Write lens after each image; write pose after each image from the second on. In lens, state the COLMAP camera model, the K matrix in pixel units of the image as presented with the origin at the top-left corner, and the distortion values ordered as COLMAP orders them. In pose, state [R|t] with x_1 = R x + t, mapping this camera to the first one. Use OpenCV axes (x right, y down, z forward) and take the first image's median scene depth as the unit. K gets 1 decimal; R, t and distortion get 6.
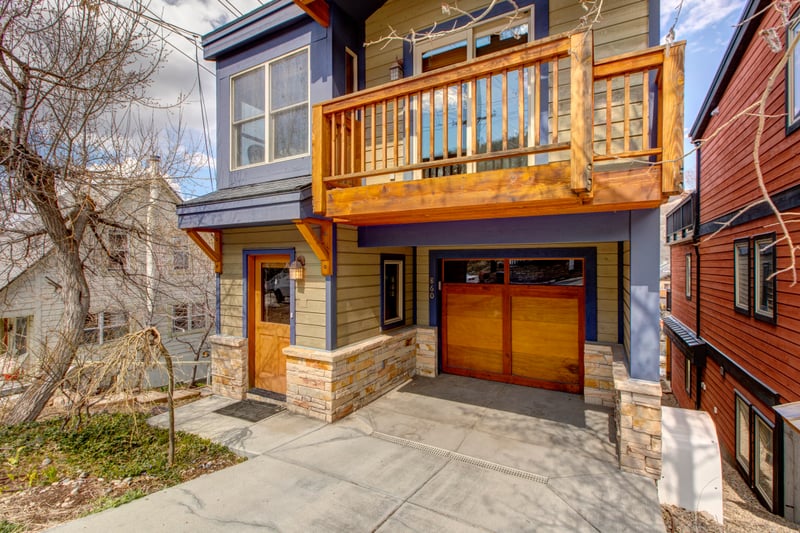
lens RADIAL K [[361.6, 0, 402.8], [0, 361.6, 266.7], [0, 0, 1]] dist [0.003941, -0.000747]
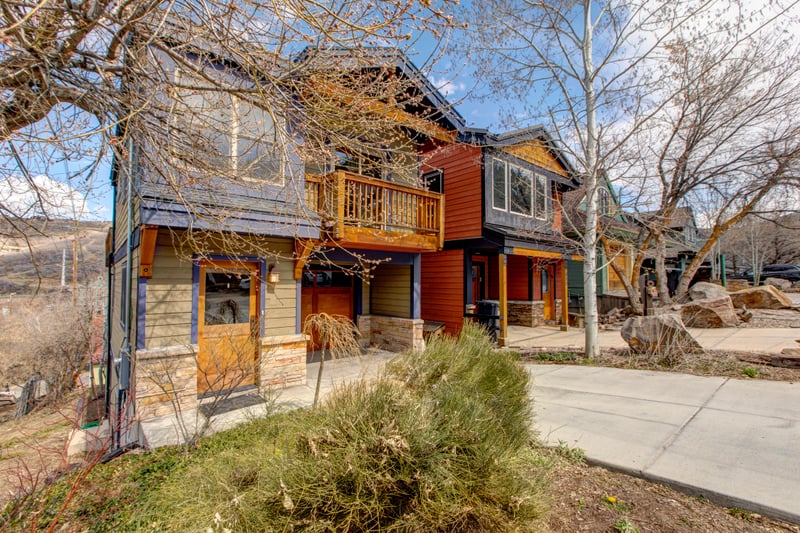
lens RADIAL K [[361.6, 0, 399.6], [0, 361.6, 267.0], [0, 0, 1]] dist [0.003941, -0.000747]
pose [[0.350961, 0.025090, 0.936054, -1.149286], [-0.006621, 0.999682, -0.024313, 0.008499], [-0.936367, 0.002336, 0.351015, 0.139661]]
